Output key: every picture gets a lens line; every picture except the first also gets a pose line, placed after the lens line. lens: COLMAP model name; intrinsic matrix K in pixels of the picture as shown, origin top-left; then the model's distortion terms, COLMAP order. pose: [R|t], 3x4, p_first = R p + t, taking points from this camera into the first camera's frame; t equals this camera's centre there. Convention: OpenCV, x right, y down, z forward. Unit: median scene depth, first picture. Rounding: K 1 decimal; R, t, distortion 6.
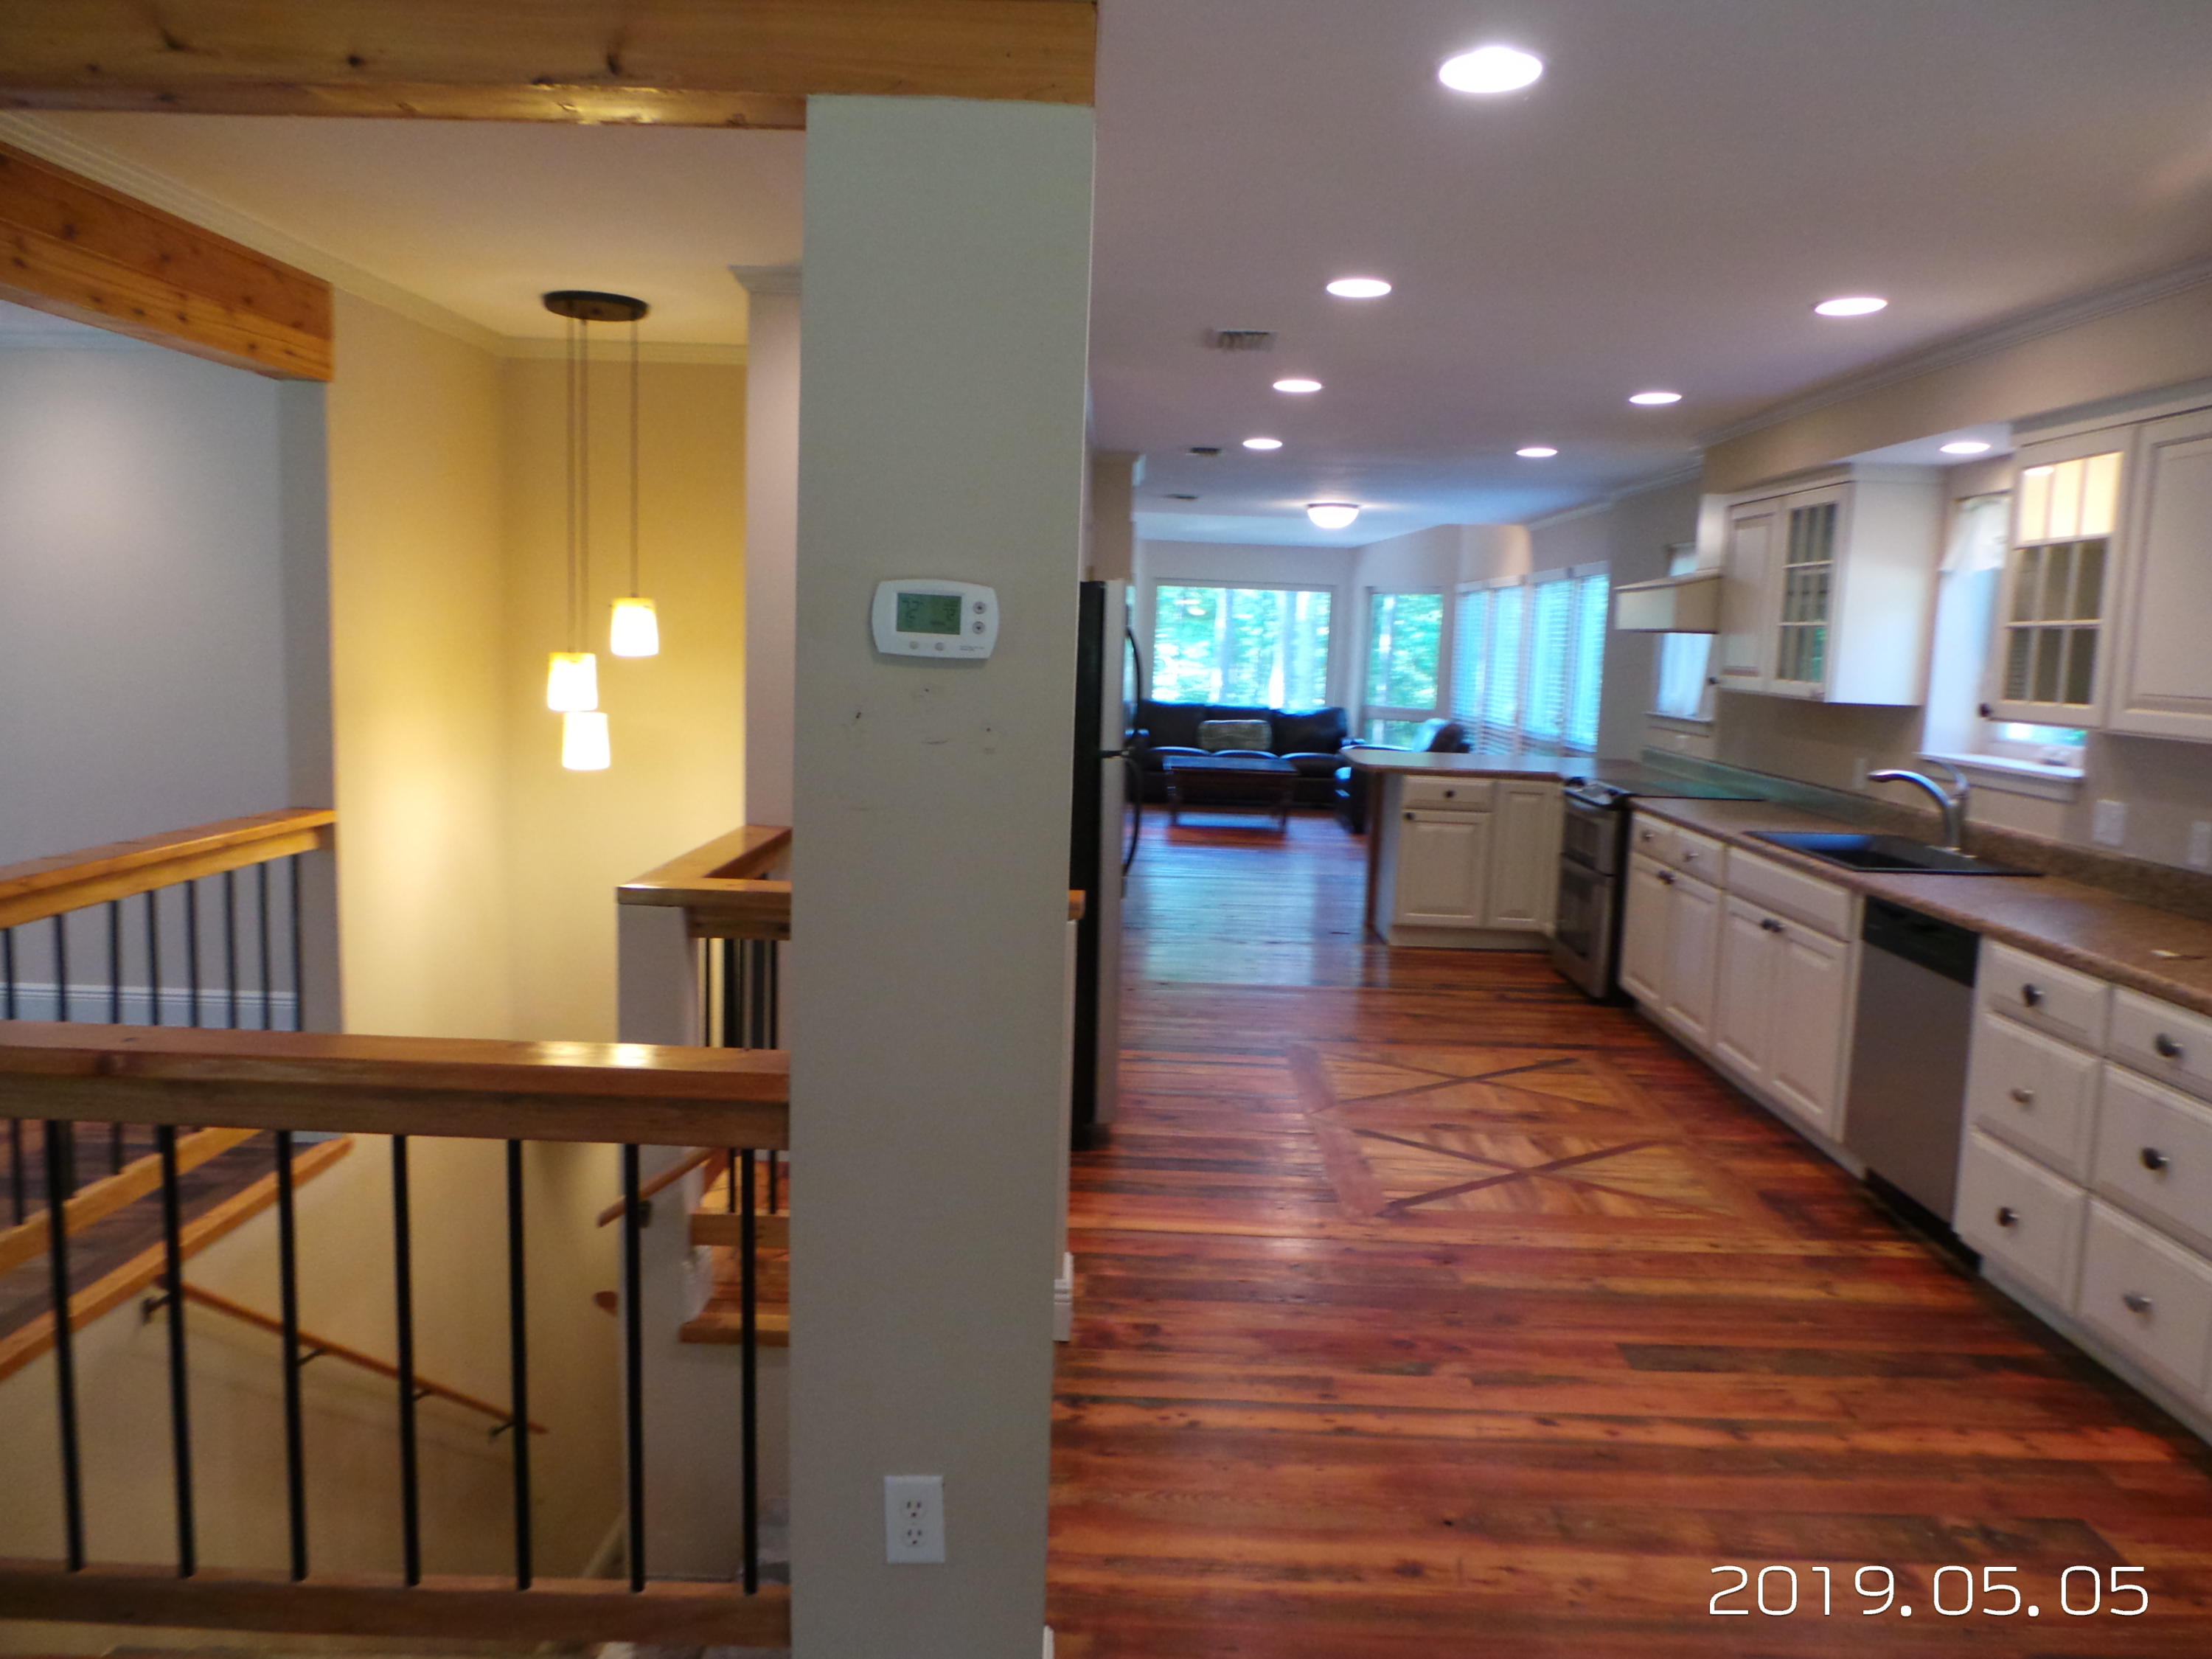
lens RADIAL K [[1506.4, 0, 1116.2], [0, 1506.4, 840.6], [0, 0, 1]] dist [-0.040278, -0.004069]
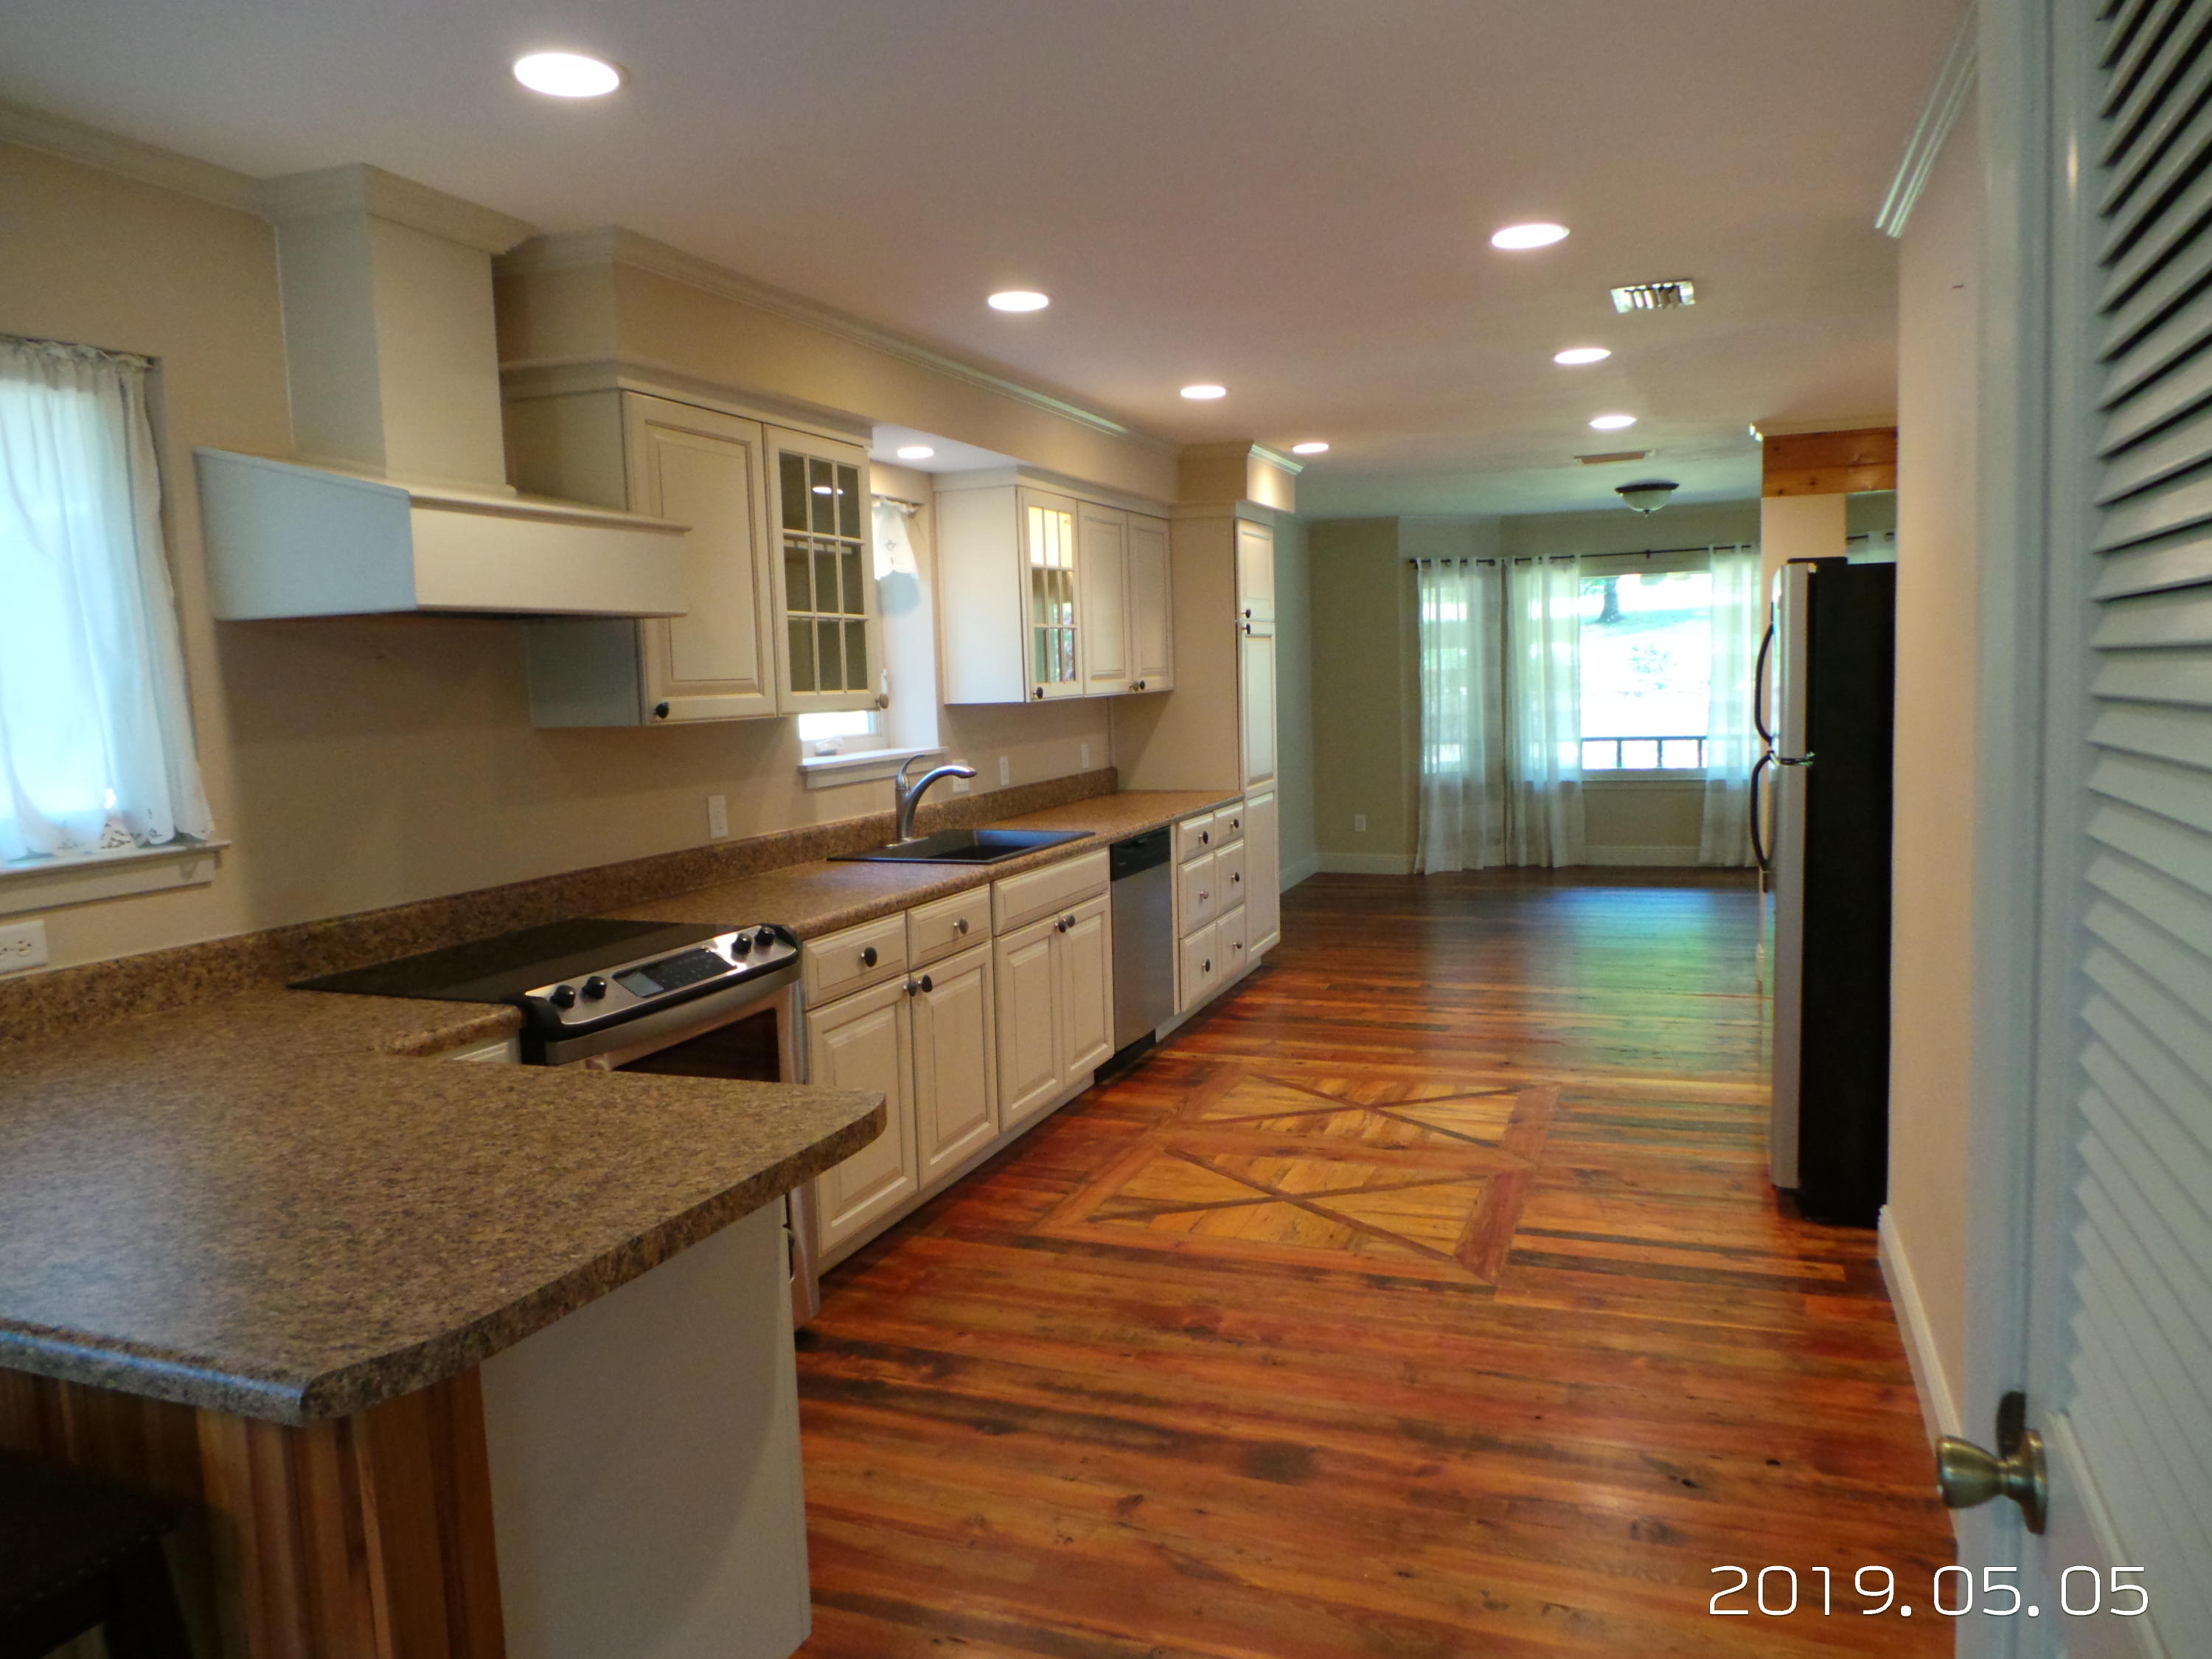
lens RADIAL K [[1506.4, 0, 1111.1], [0, 1506.4, 826.5], [0, 0, 1]] dist [-0.040278, -0.004069]
pose [[-0.937514, -0.044202, 0.345127, 0.063975], [0.043062, 0.969532, 0.241149, -0.232355], [-0.345271, 0.240943, -0.907047, 1.783463]]
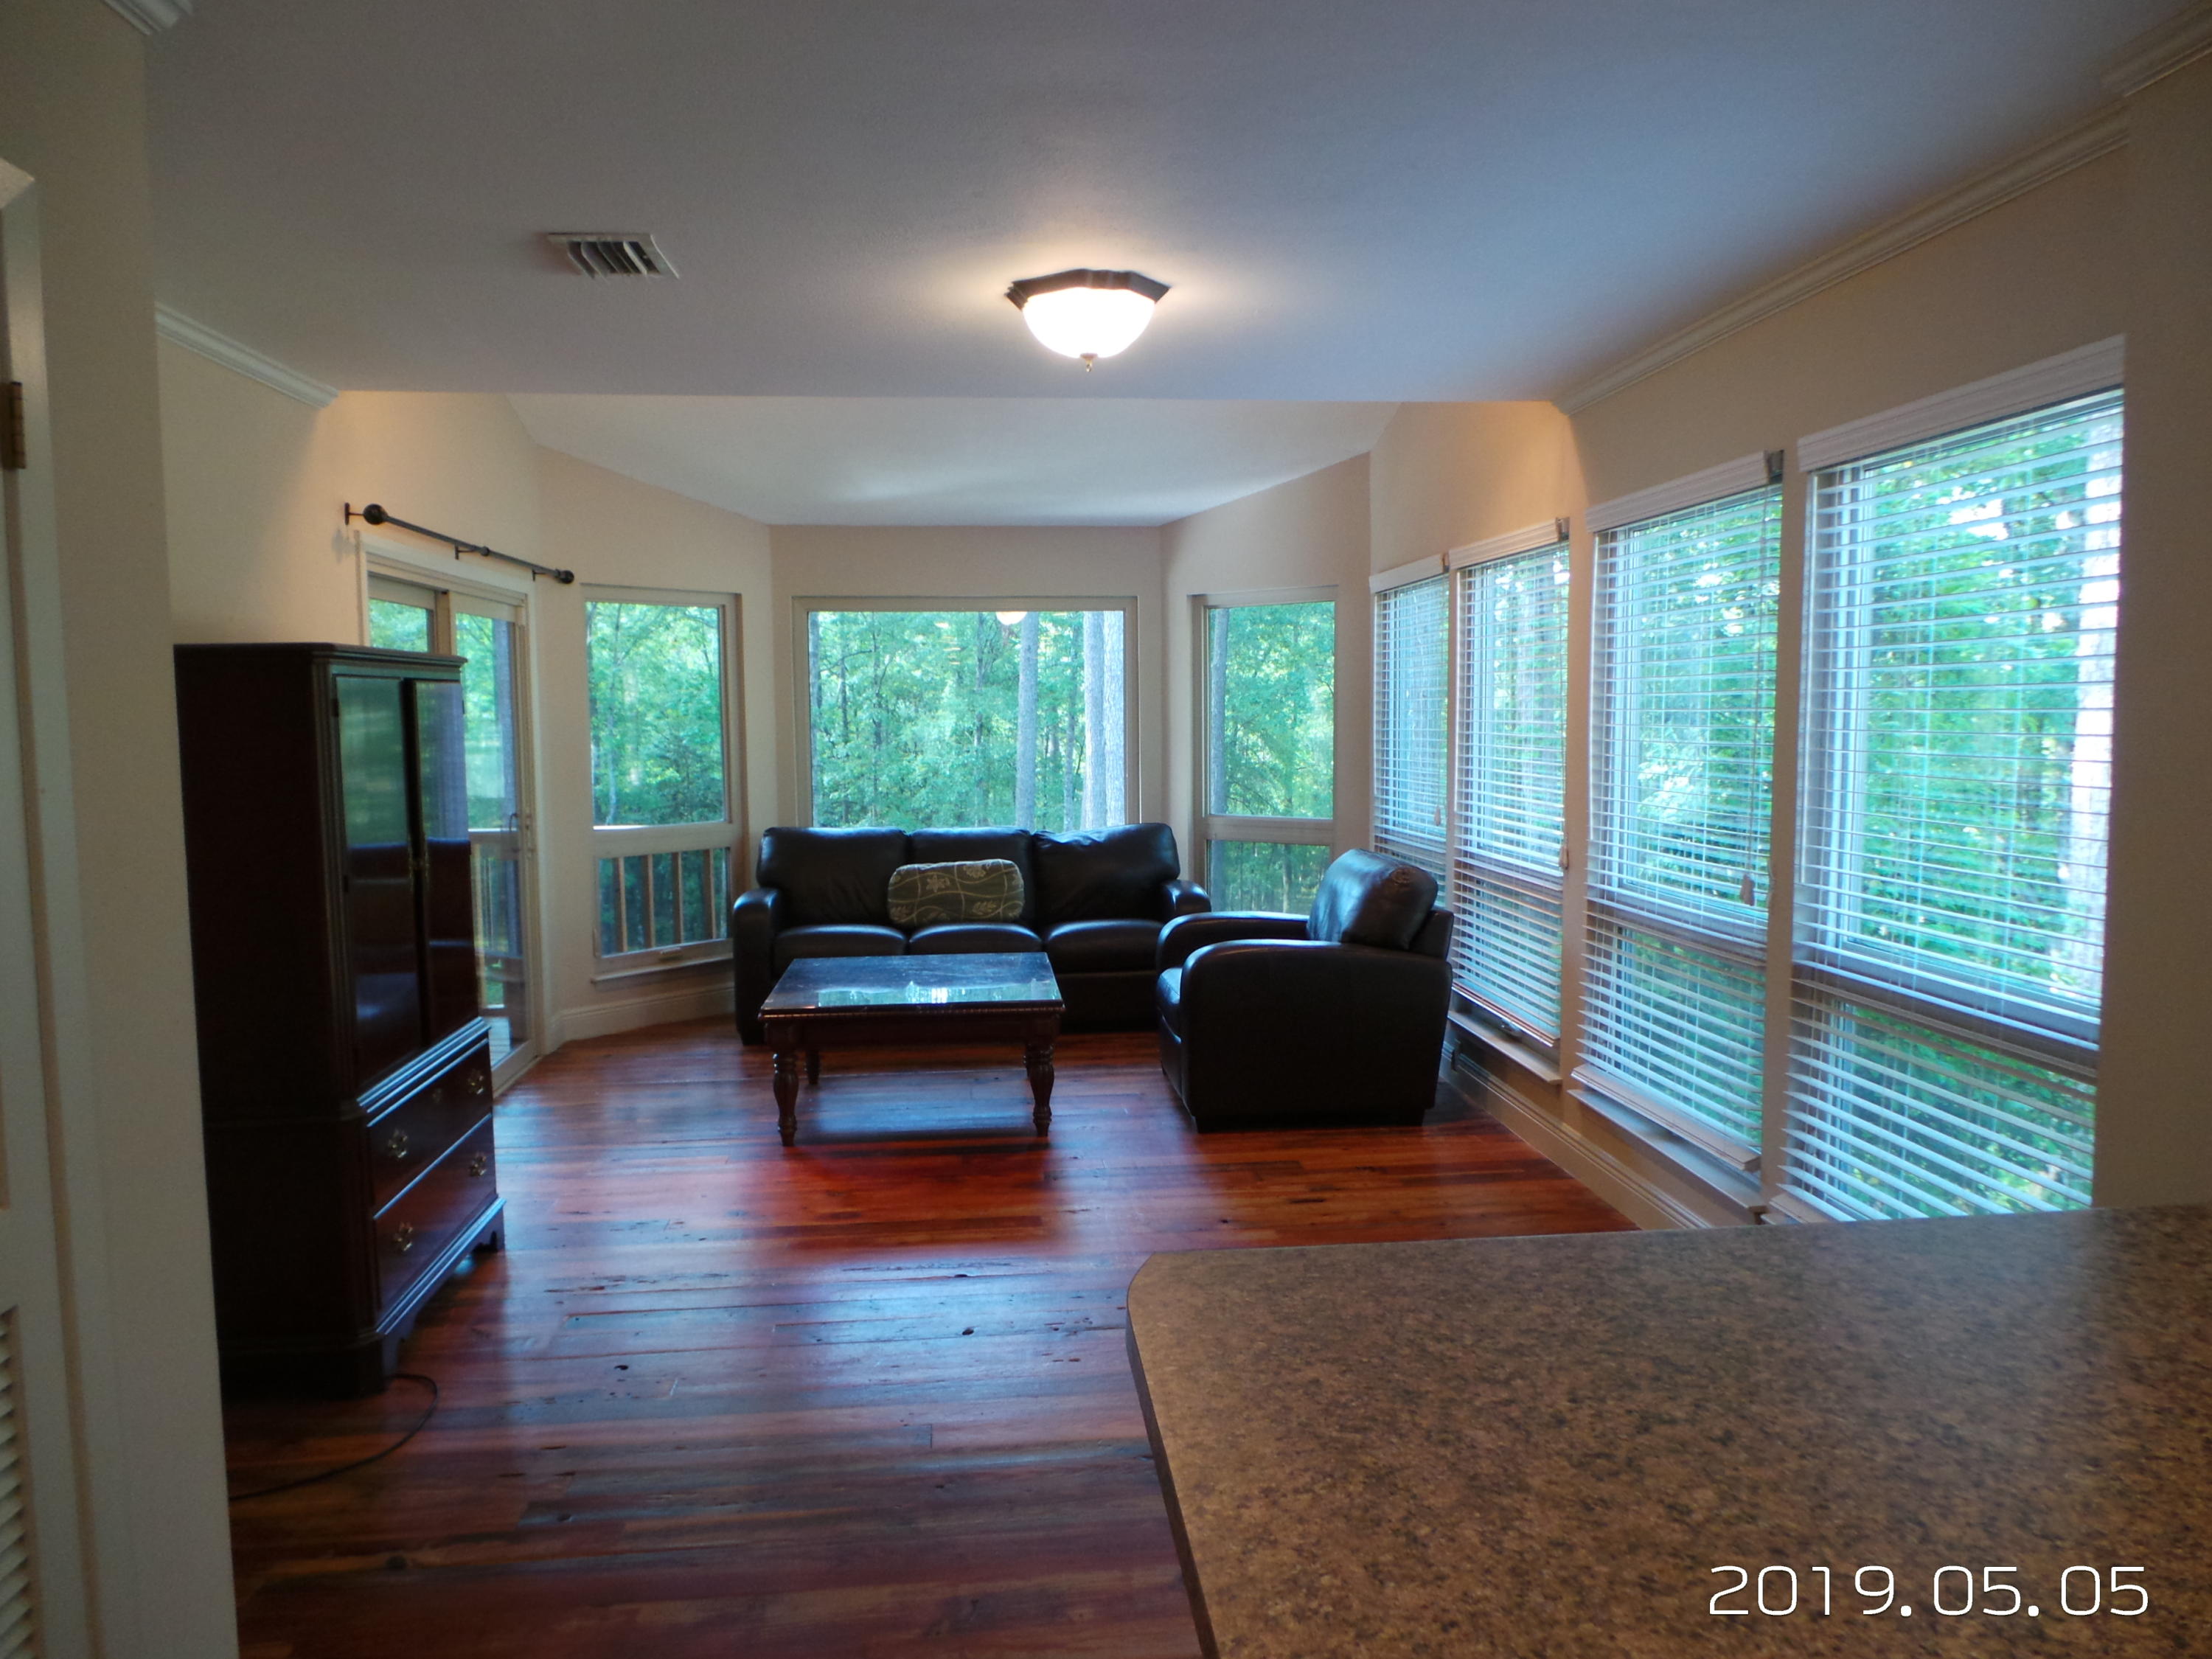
lens RADIAL K [[1506.4, 0, 1116.2], [0, 1506.4, 823.2], [0, 0, 1]] dist [-0.040278, -0.004069]
pose [[0.992230, -0.059554, 0.109238, 0.214057], [0.065708, 0.996397, -0.053629, -0.171795], [-0.105650, 0.060390, 0.992568, 1.346232]]
